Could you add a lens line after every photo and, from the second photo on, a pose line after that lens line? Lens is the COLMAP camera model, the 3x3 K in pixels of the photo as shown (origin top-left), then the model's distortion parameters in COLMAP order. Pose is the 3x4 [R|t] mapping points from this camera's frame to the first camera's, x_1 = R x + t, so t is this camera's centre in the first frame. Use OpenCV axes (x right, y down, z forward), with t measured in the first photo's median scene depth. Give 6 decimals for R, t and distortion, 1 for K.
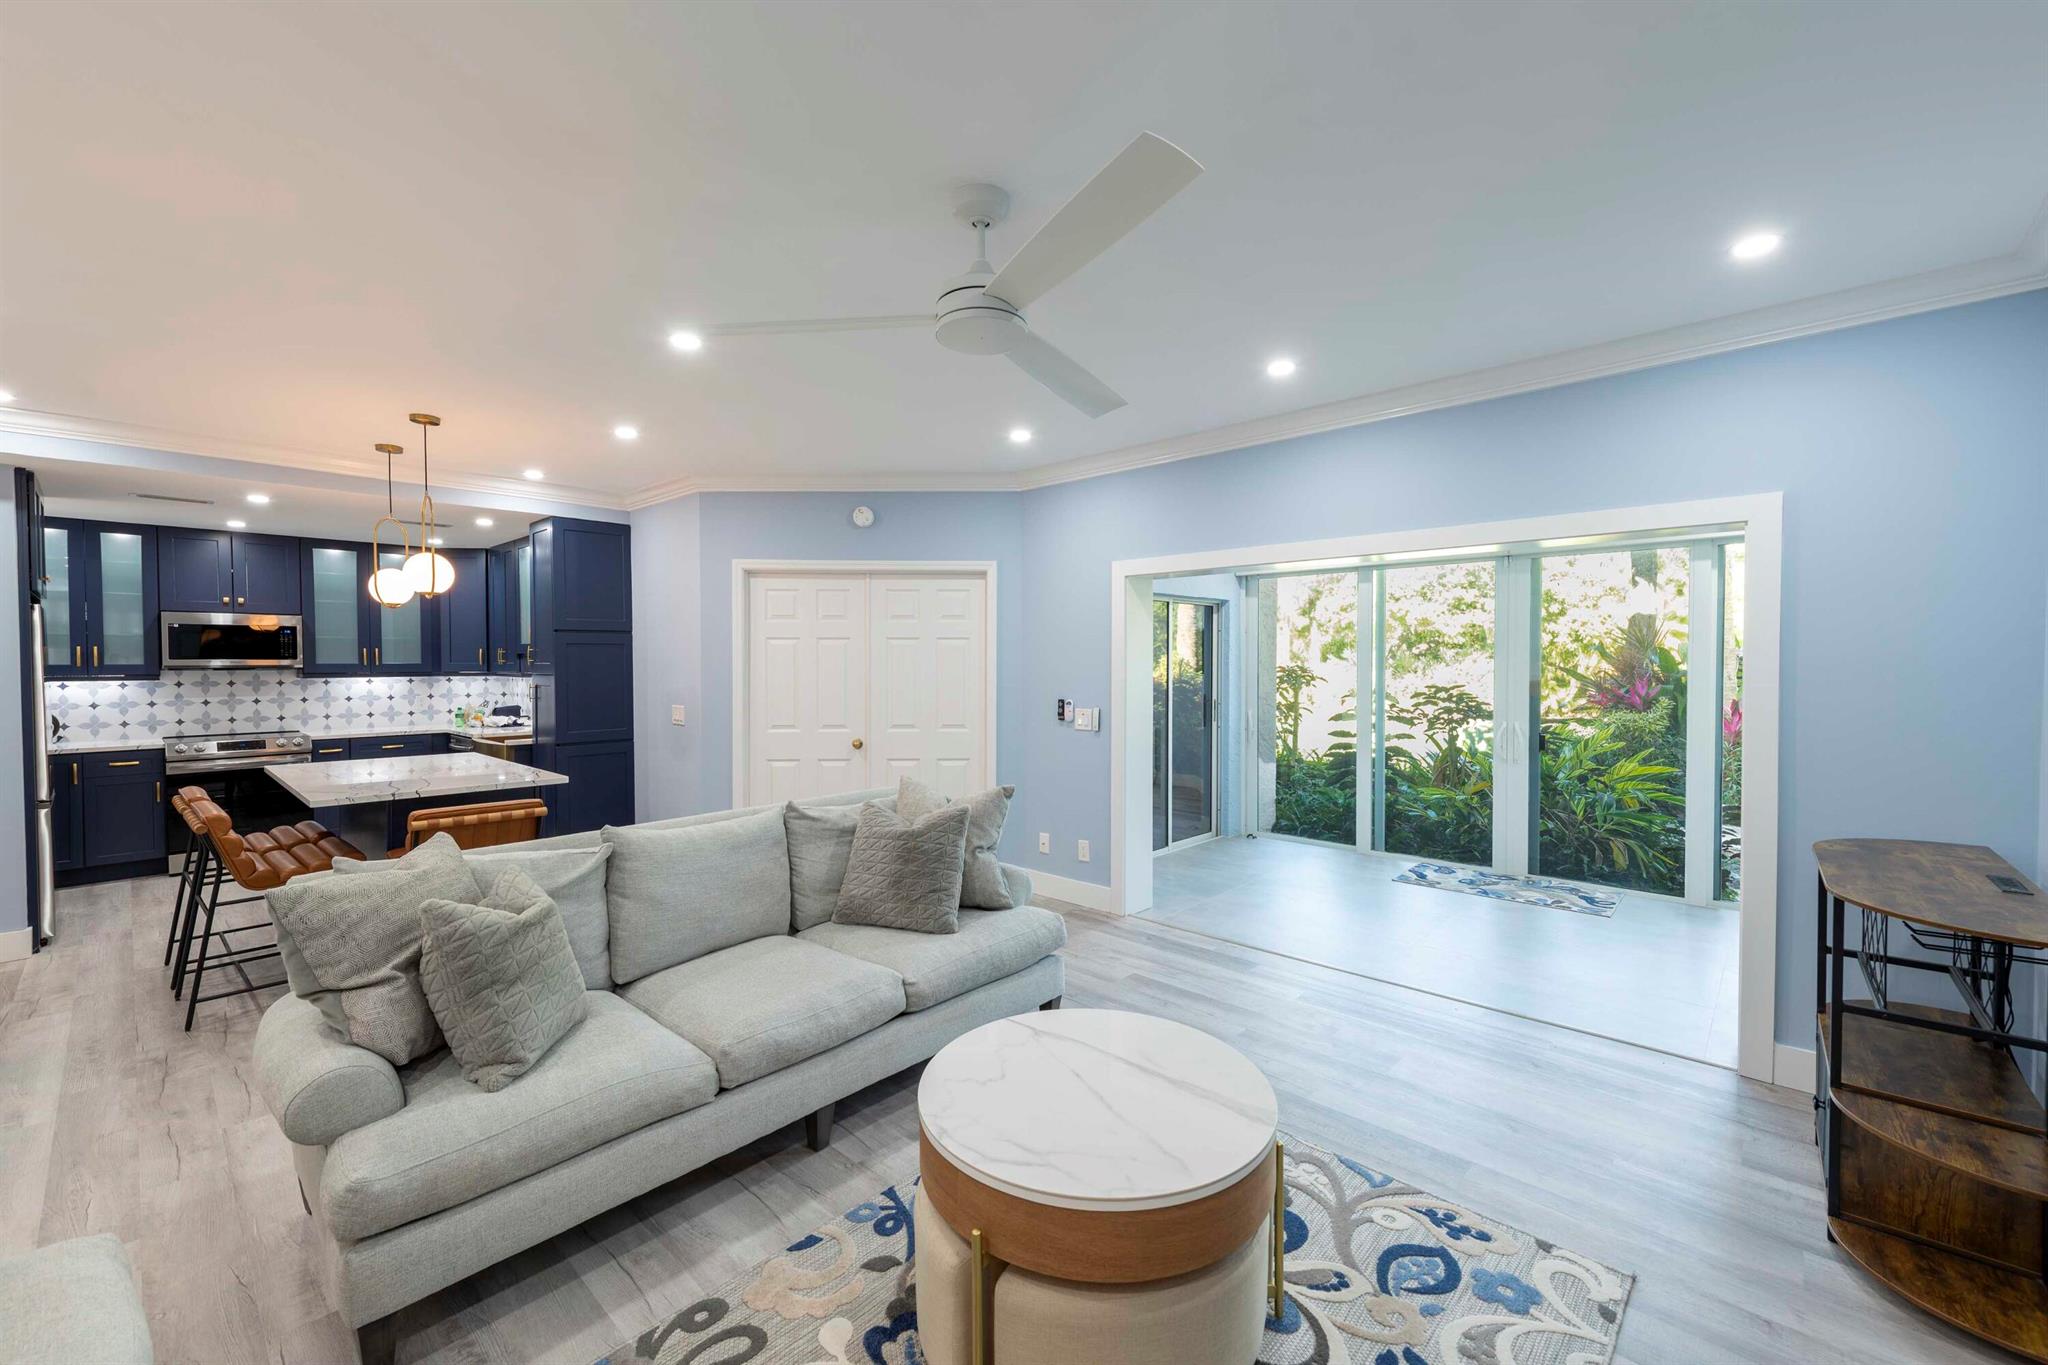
lens RADIAL K [[828.6, 0, 1023.4], [0, 828.6, 678.9], [0, 0, 1]] dist [0.015441, -0.004695]
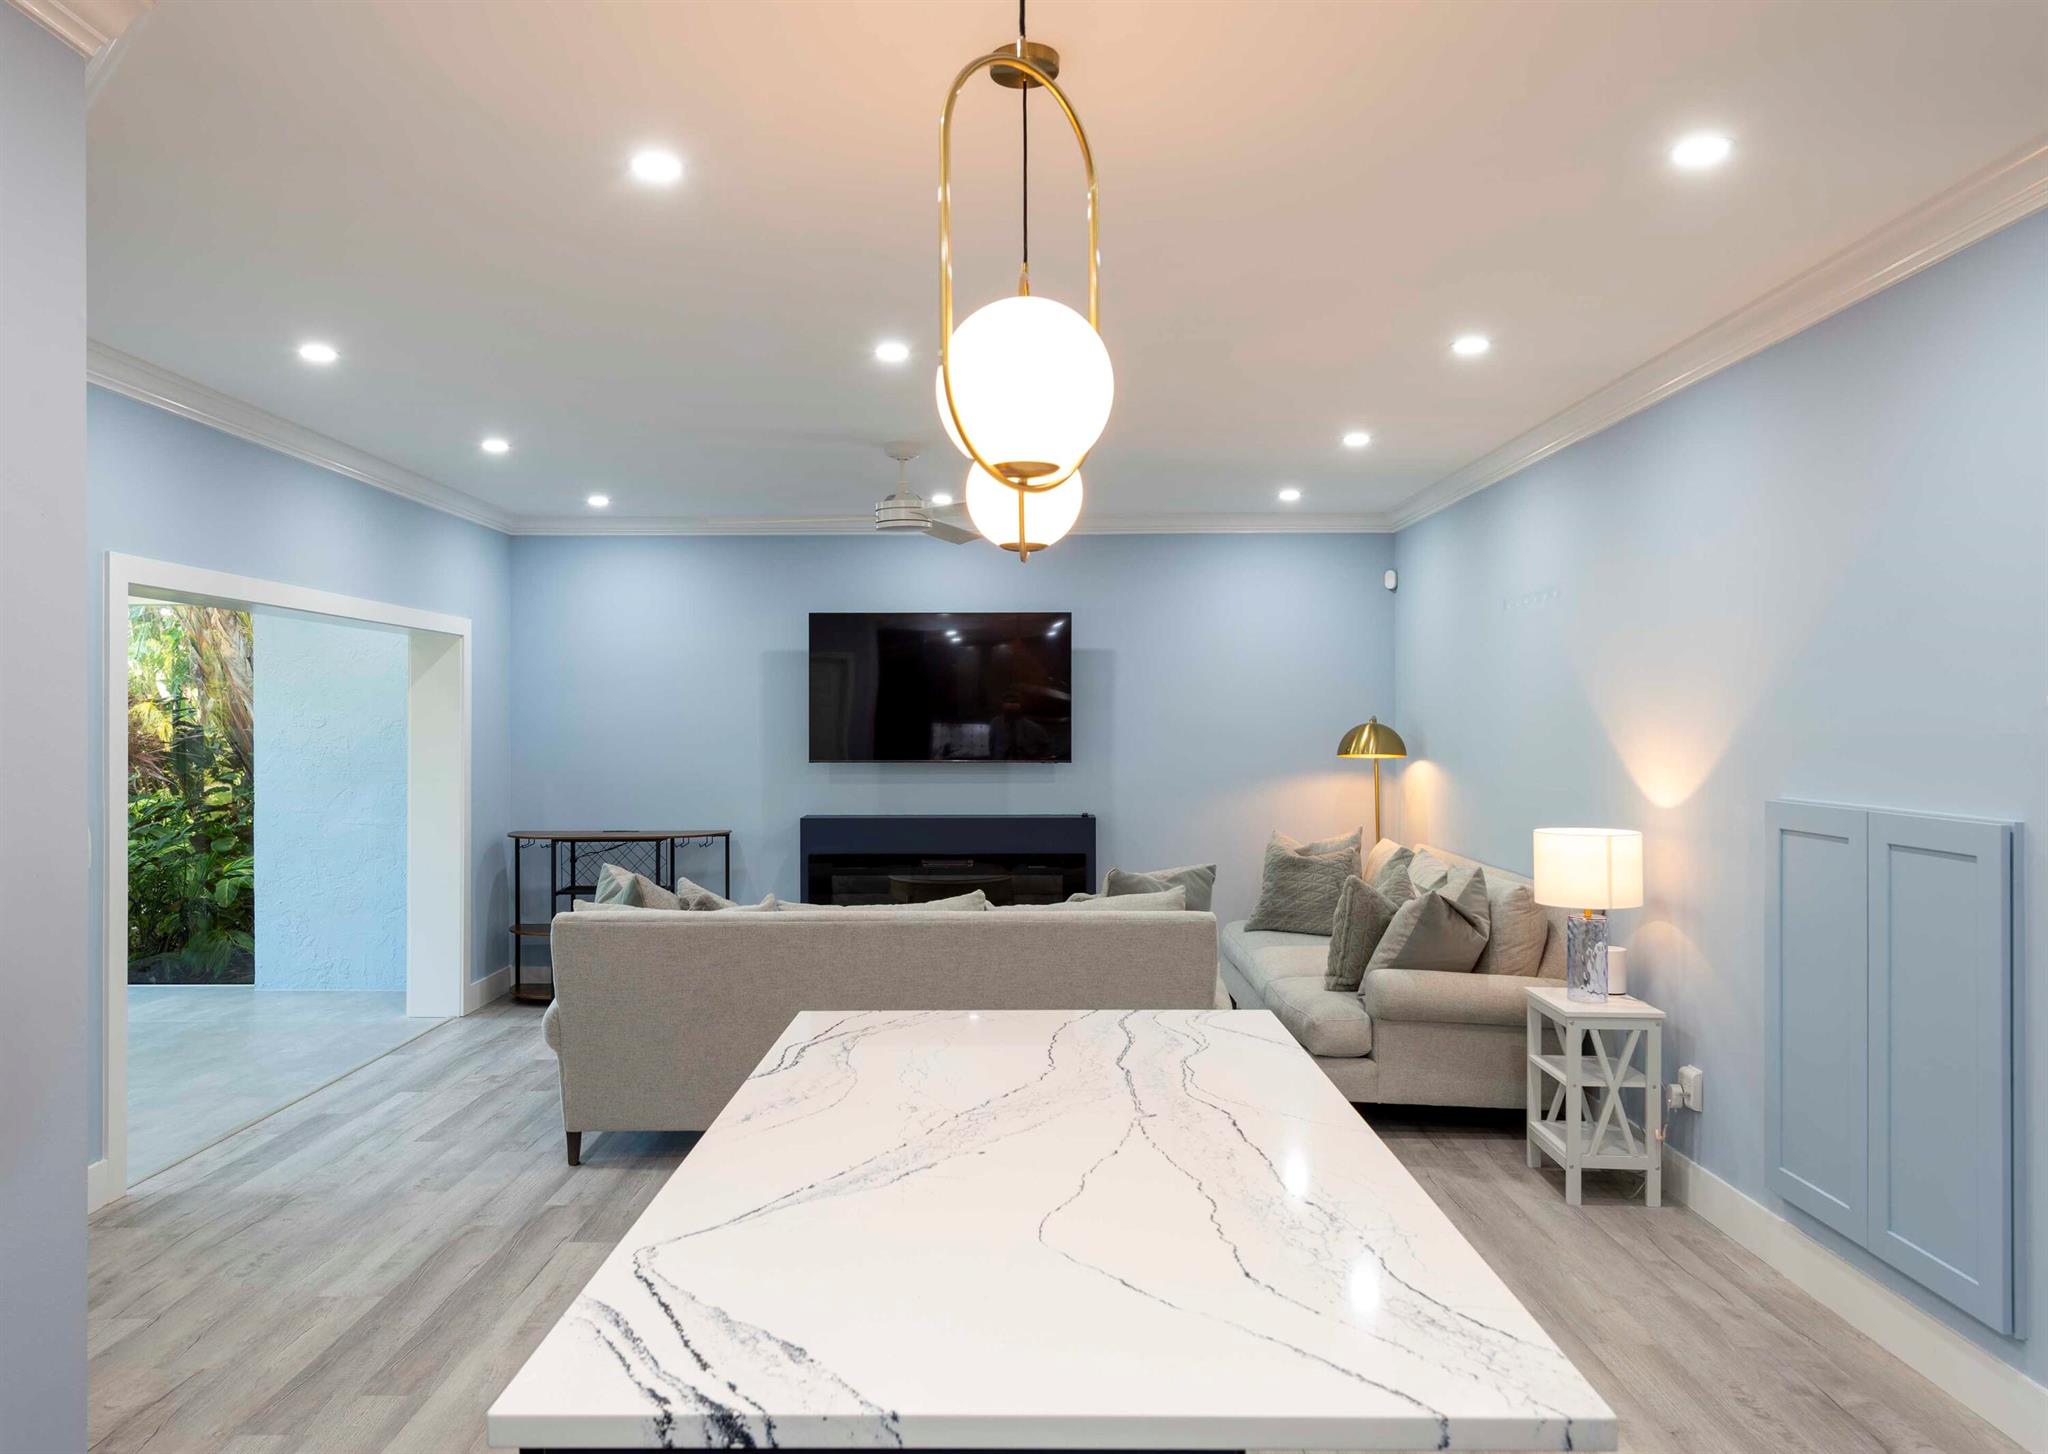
lens RADIAL K [[1381.8, 0, 992.4], [0, 1381.8, 727.9], [0, 0, 1]] dist [0.018772, -0.000109]
pose [[-0.664282, 0.000432, 0.747482, -0.768734], [0.020352, 0.999640, 0.017509, -0.024128], [-0.747205, 0.026843, -0.664052, 0.942894]]
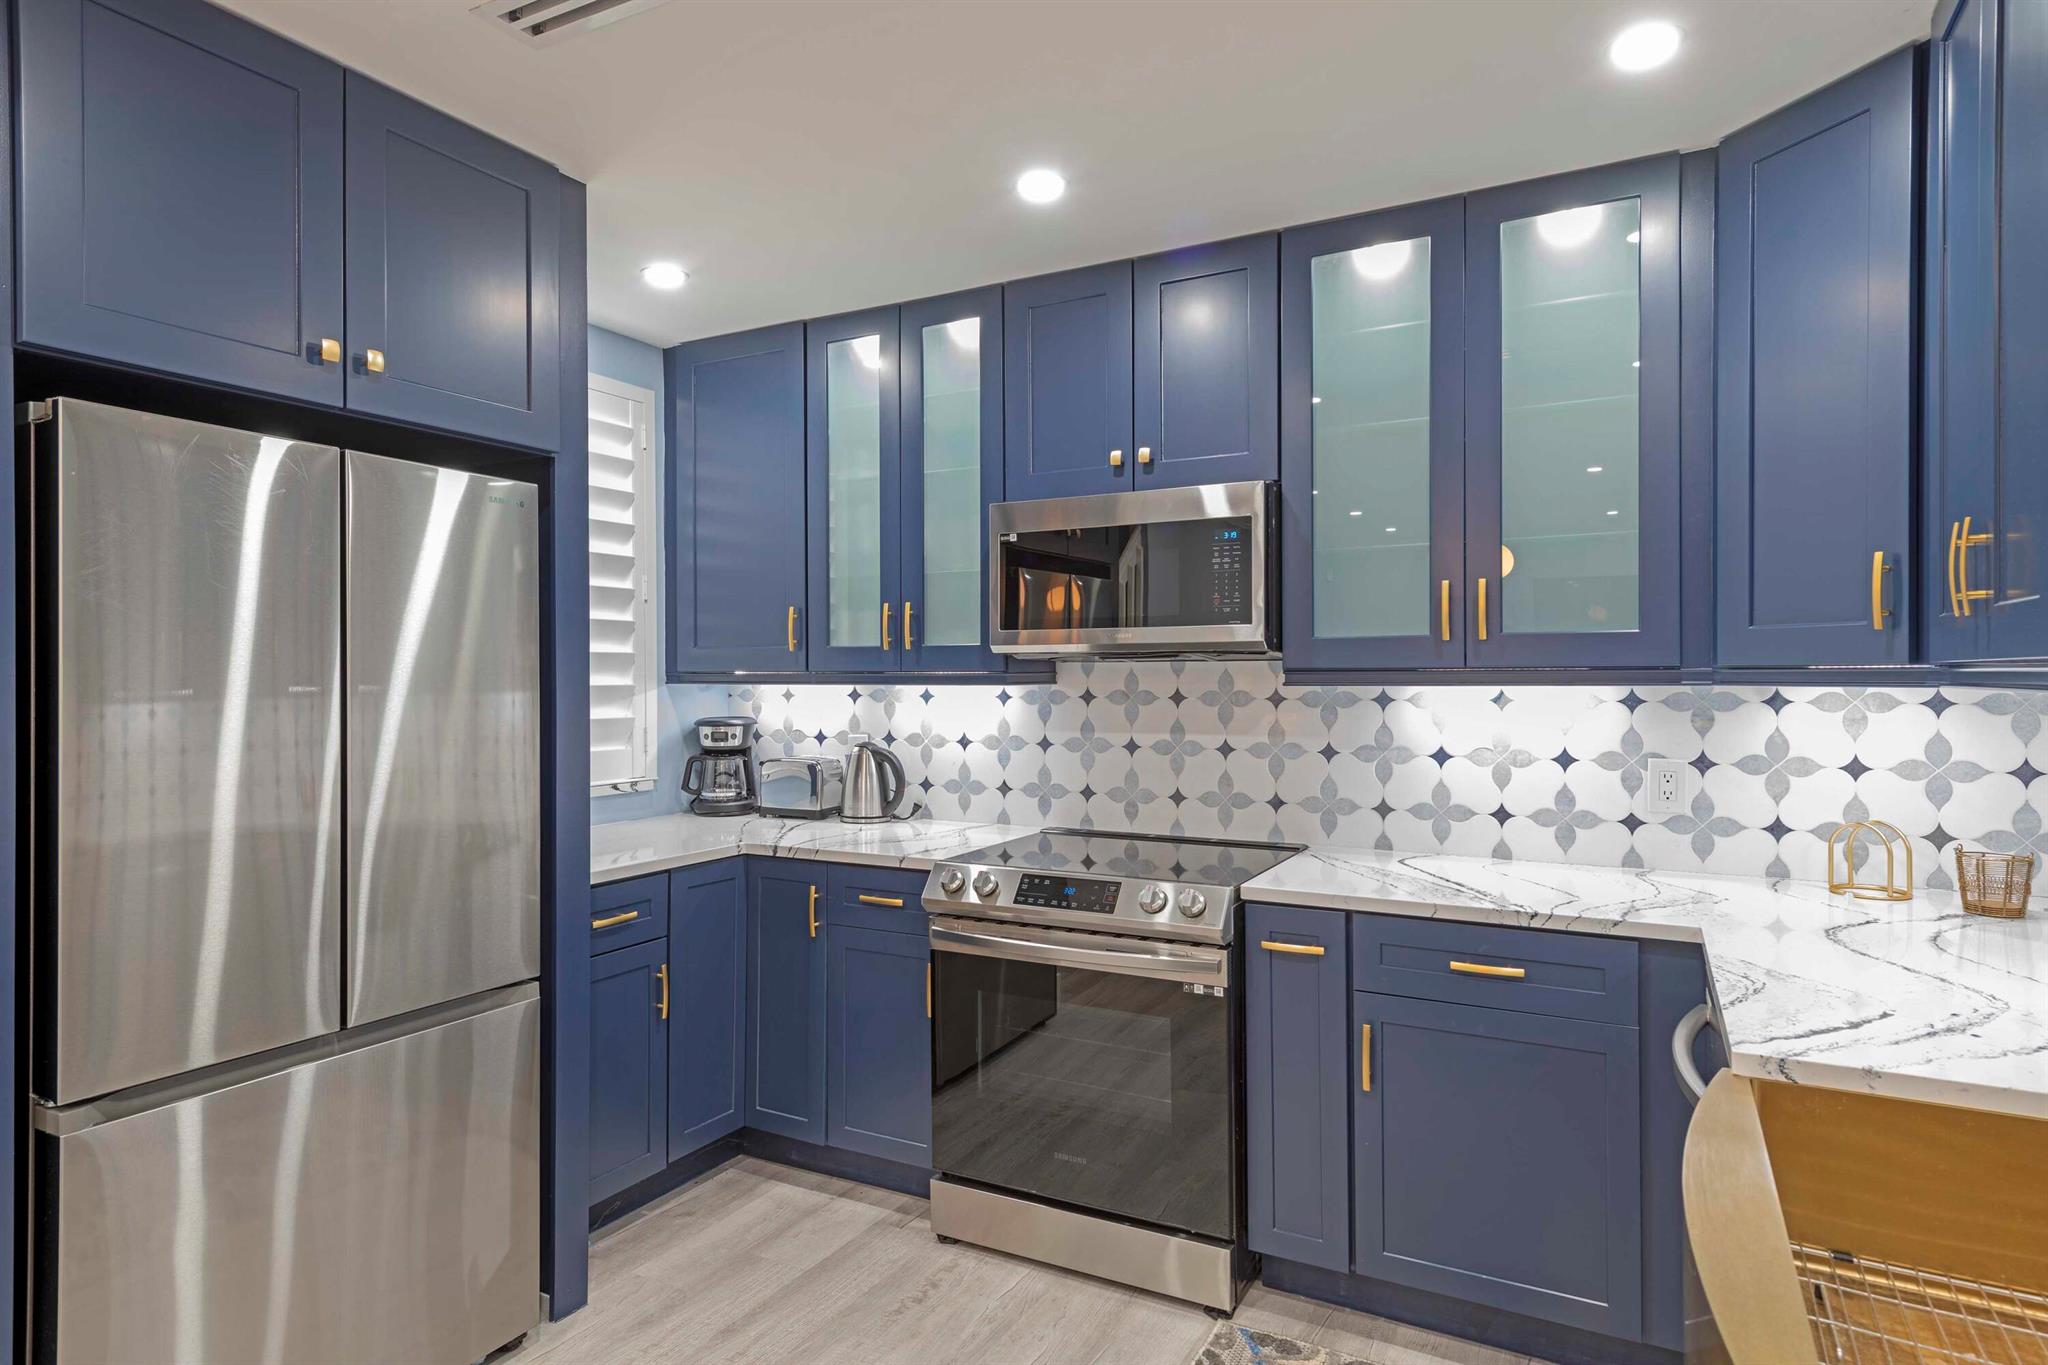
lens RADIAL K [[1140.6, 0, 1024.5], [0, 1140.6, 671.3], [0, 0, 1]] dist [0.025130, -0.012011]
pose [[0.249299, -0.003247, -0.968421, -0.521219], [-0.019691, 0.999771, -0.008421, -0.000501], [0.968226, 0.021168, 0.249178, 0.880080]]
